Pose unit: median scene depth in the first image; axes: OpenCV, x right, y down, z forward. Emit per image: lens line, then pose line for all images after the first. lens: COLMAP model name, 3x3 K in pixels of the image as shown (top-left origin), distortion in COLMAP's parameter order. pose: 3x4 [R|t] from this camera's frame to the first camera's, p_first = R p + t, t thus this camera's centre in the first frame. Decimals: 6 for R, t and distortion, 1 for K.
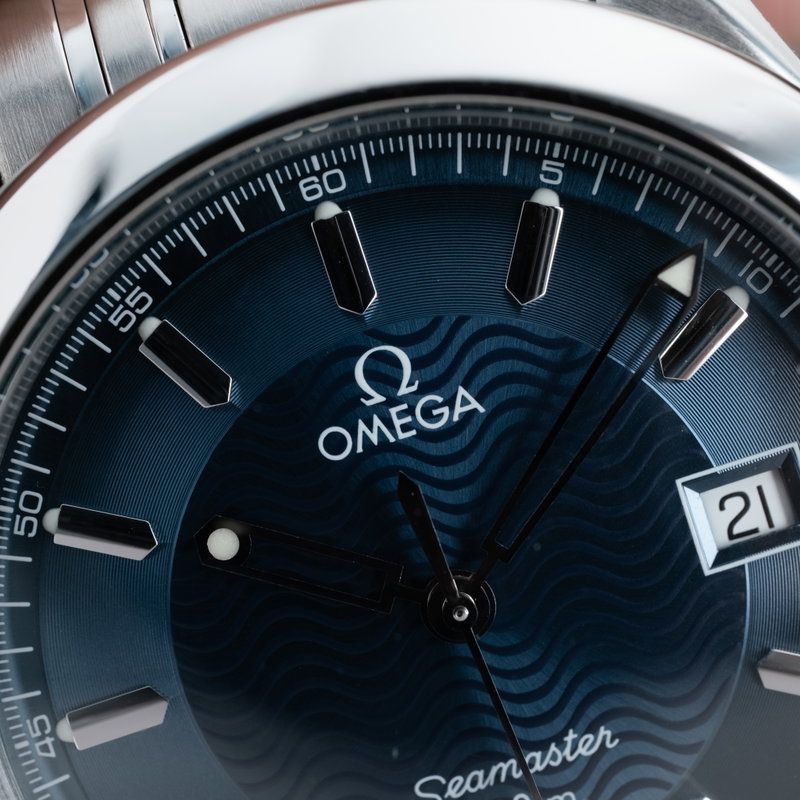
lens RADIAL K [[1079.0, 0, 403.9], [0, 1079.0, 399.1], [0, 0, 1]] dist [0.003330, 0.000000]
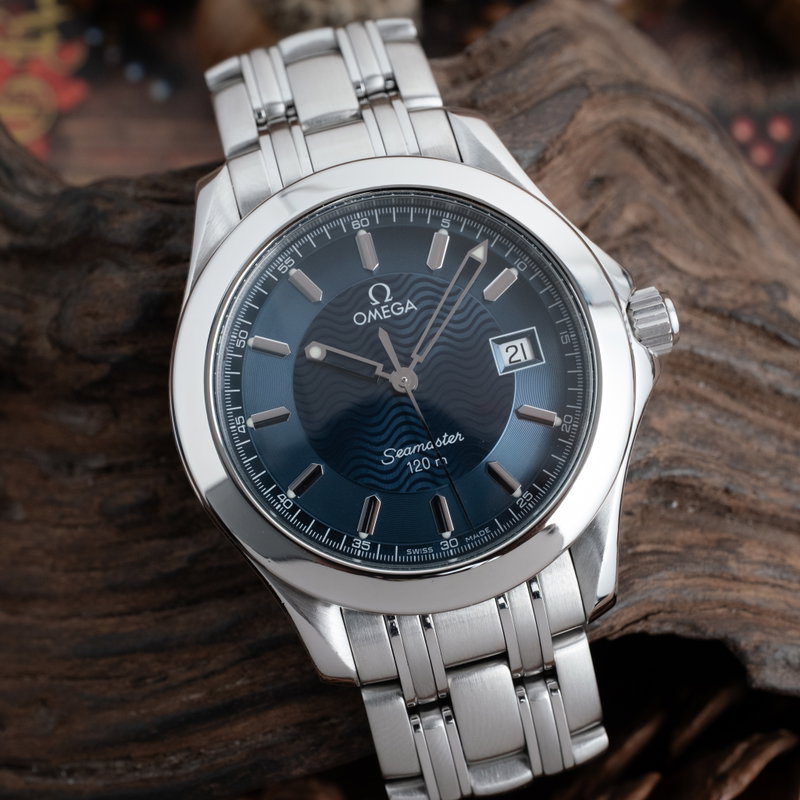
lens RADIAL K [[1079.0, 0, 393.0], [0, 1079.0, 400.9], [0, 0, 1]] dist [0.003330, 0.000000]
pose [[0.998881, 0.047150, -0.003642, 0.035671], [-0.047126, 0.986002, -0.159934, 0.652942], [-0.003950, 0.159927, 0.987121, -1.559539]]
